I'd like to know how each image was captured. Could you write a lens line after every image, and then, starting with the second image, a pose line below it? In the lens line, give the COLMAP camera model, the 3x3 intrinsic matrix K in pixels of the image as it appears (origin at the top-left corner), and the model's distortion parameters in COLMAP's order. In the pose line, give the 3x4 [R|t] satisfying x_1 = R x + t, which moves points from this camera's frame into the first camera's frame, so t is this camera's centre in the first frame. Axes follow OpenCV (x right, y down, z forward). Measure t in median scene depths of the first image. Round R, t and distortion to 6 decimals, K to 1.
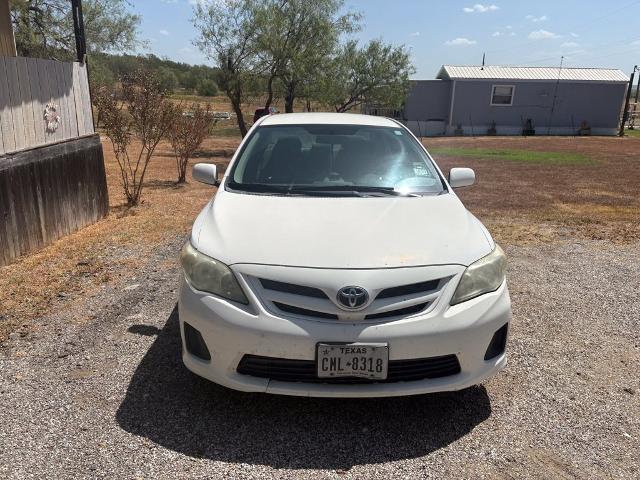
lens RADIAL K [[511.8, 0, 320.0], [0, 511.8, 240.0], [0, 0, 1]] dist [0.010637, 0.002392]
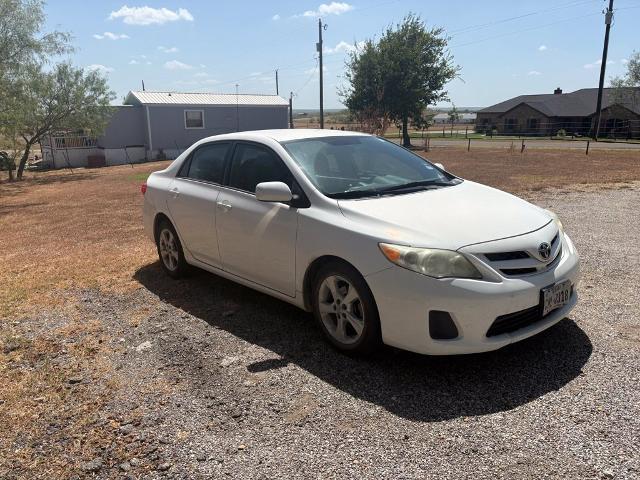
lens RADIAL K [[511.8, 0, 320.0], [0, 511.8, 240.0], [0, 0, 1]] dist [0.010637, 0.002392]
pose [[0.762835, -0.175453, 0.622333, -0.166861], [0.206285, 0.978223, 0.022932, -0.009385], [-0.612804, 0.110885, 0.782417, 0.042001]]
